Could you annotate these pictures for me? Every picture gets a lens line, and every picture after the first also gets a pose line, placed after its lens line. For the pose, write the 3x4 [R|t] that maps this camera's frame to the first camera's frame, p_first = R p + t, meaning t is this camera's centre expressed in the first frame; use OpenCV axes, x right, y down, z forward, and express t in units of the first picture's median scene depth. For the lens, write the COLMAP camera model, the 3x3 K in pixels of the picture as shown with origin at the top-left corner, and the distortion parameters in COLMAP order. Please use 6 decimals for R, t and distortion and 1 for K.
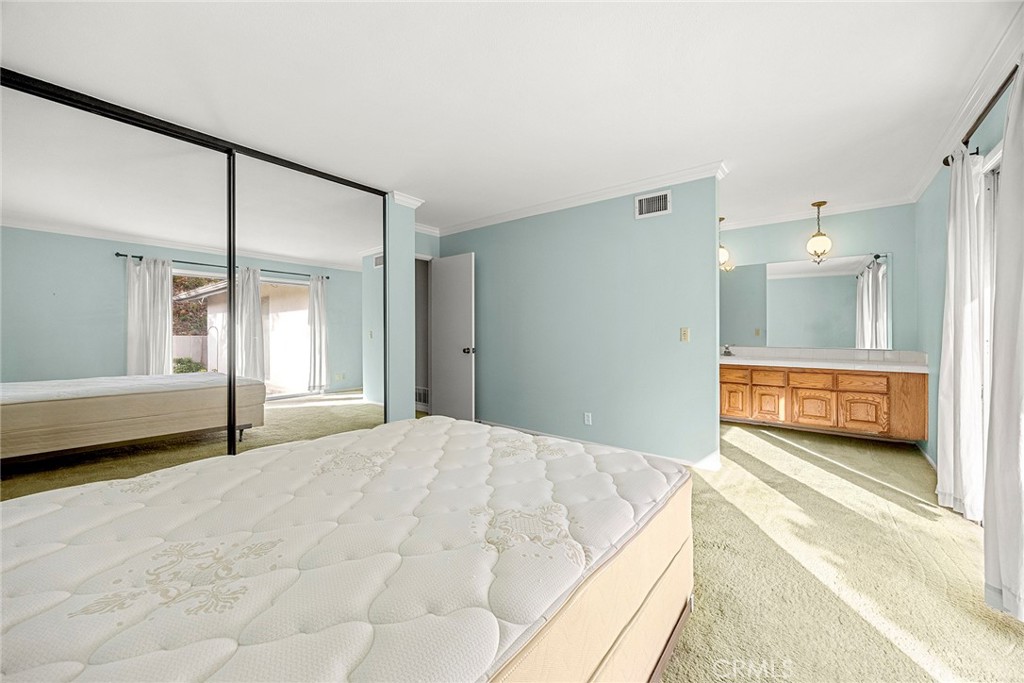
lens RADIAL K [[396.9, 0, 513.1], [0, 396.9, 339.7], [0, 0, 1]] dist [-0.000613, -0.000352]
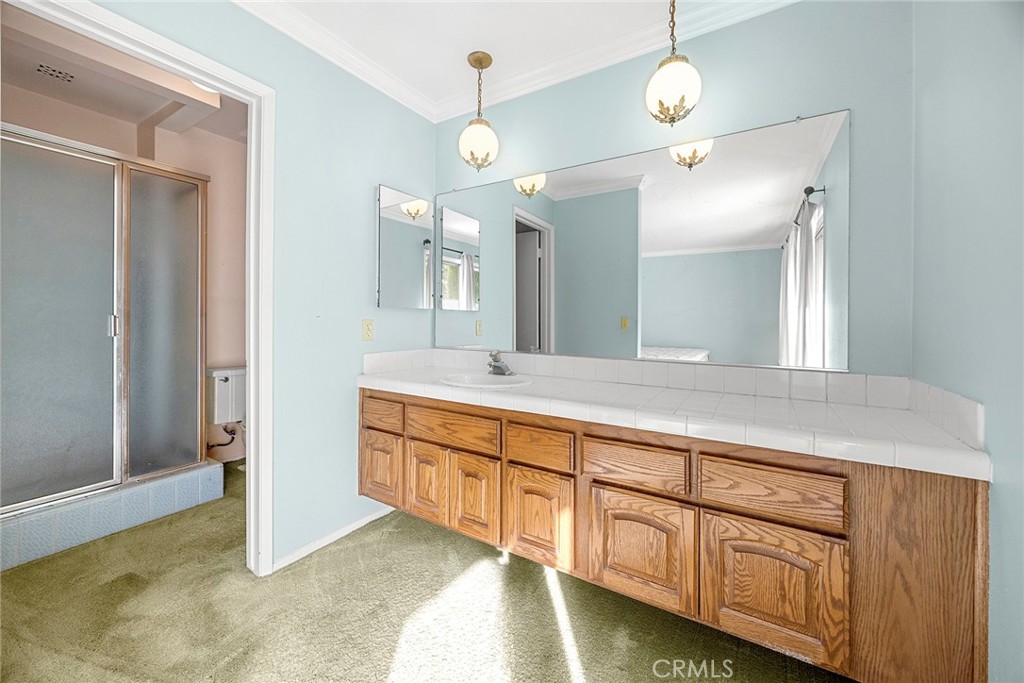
lens RADIAL K [[396.9, 0, 513.1], [0, 396.9, 339.7], [0, 0, 1]] dist [-0.000613, -0.000352]
pose [[0.993591, 0.001539, 0.113025, 0.624579], [-0.004243, 0.999710, 0.023687, -0.013098], [-0.112956, -0.024015, 0.993310, 0.692174]]
